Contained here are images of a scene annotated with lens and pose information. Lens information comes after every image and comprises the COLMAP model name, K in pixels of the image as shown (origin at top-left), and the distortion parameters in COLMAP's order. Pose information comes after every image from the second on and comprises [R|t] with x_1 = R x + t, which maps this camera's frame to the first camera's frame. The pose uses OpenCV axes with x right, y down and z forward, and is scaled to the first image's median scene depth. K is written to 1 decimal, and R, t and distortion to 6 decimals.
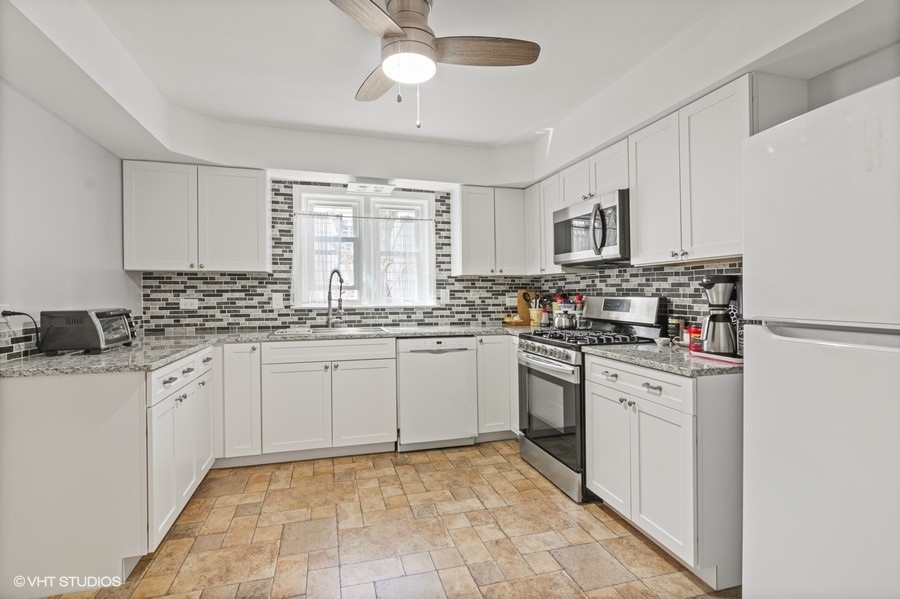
lens RADIAL K [[441.4, 0, 465.0], [0, 441.4, 300.8], [0, 0, 1]] dist [0.003963, -0.000735]
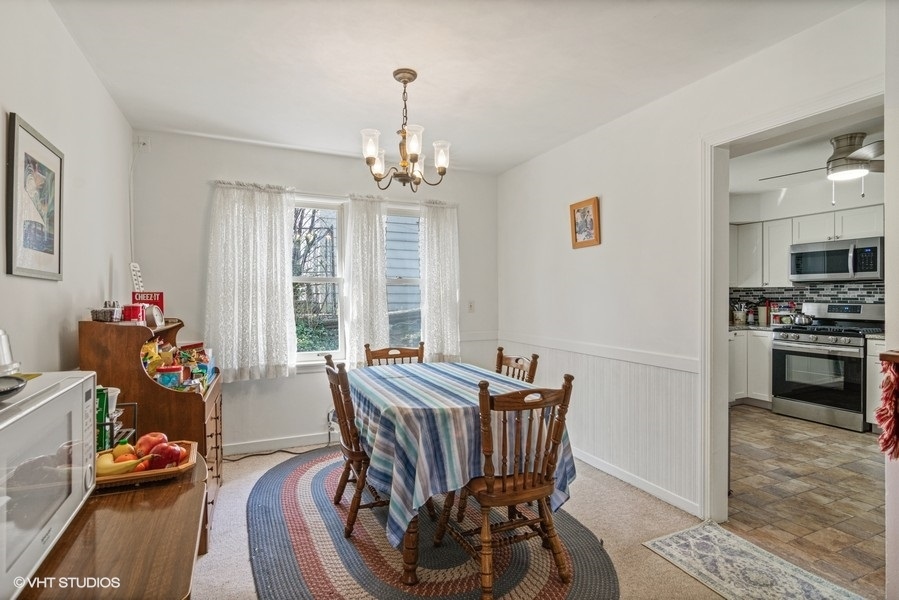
lens RADIAL K [[440.9, 0, 448.6], [0, 440.9, 297.6], [0, 0, 1]] dist [0.003963, -0.000735]
pose [[0.991756, 0.000087, 0.128143, -1.137956], [0.001796, 0.999892, -0.014575, -0.008599], [-0.128130, 0.014685, 0.991649, -0.321700]]
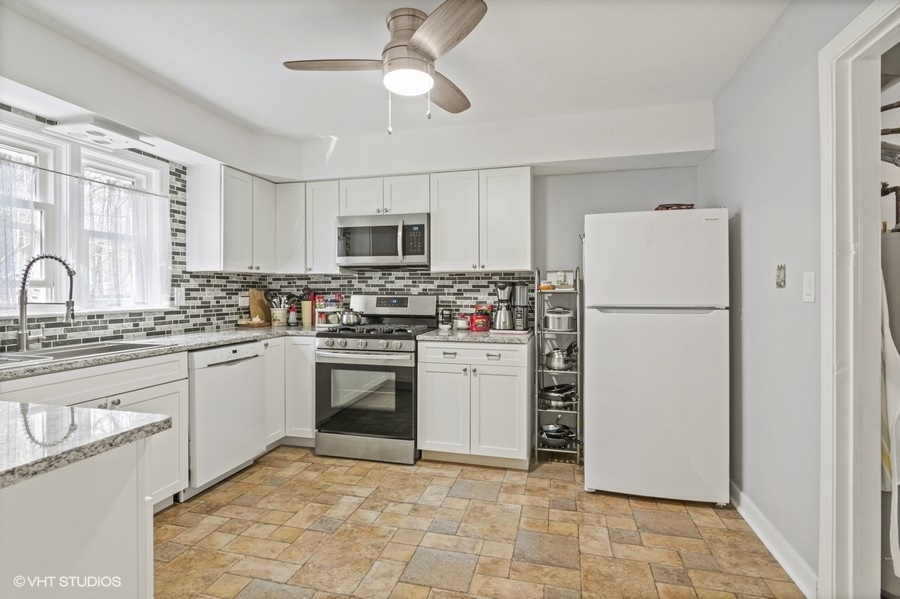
lens RADIAL K [[441.4, 0, 453.4], [0, 441.4, 293.8], [0, 0, 1]] dist [0.003963, -0.000735]
pose [[0.513845, -0.003514, 0.857876, -0.579584], [0.014210, 0.999889, -0.004416, -0.004940], [-0.857765, 0.014460, 0.513838, 0.214597]]
